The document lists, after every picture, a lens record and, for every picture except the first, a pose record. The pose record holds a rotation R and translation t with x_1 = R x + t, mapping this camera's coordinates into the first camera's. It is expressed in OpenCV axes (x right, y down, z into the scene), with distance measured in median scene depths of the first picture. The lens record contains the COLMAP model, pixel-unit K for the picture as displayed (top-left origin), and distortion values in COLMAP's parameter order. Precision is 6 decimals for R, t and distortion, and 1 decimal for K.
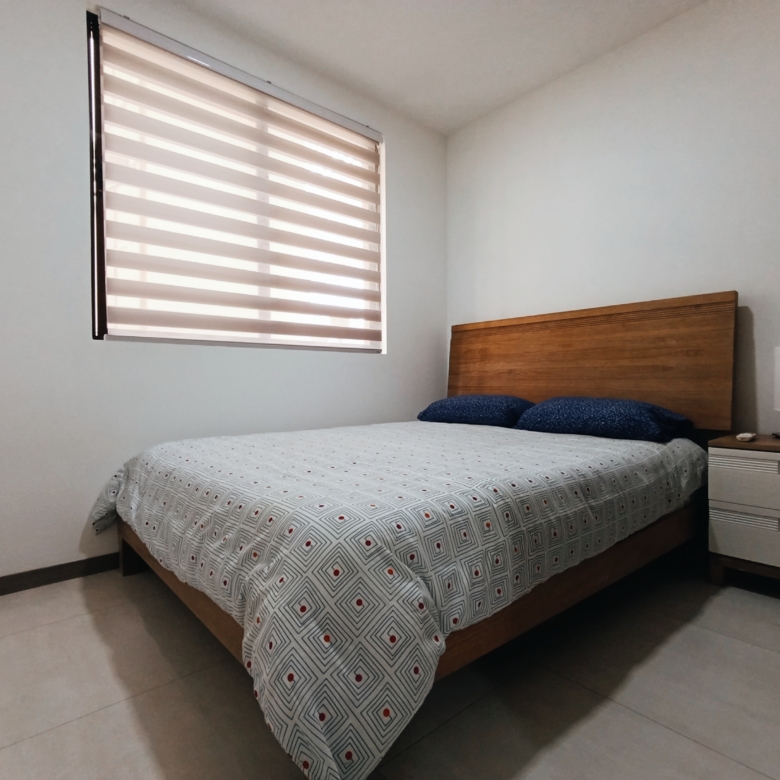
lens RADIAL K [[475.5, 0, 378.0], [0, 475.5, 391.0], [0, 0, 1]] dist [0.000940, -0.001515]
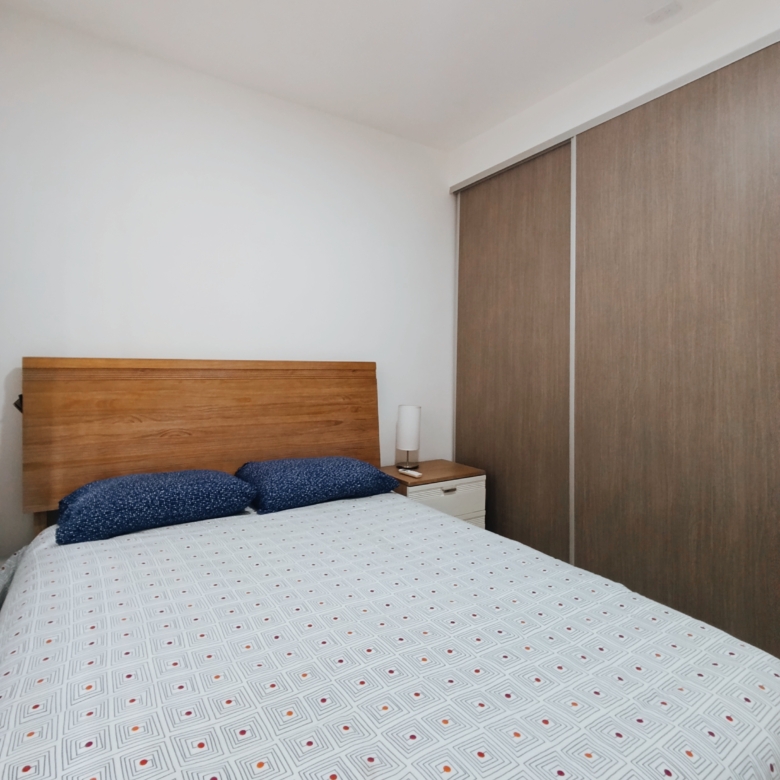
lens RADIAL K [[475.5, 0, 378.0], [0, 475.5, 391.0], [0, 0, 1]] dist [0.000940, -0.001515]
pose [[0.136955, -0.044457, 0.989579, -0.447967], [0.011707, 0.998995, 0.043260, -0.151132], [-0.990508, 0.005660, 0.137337, 0.654407]]
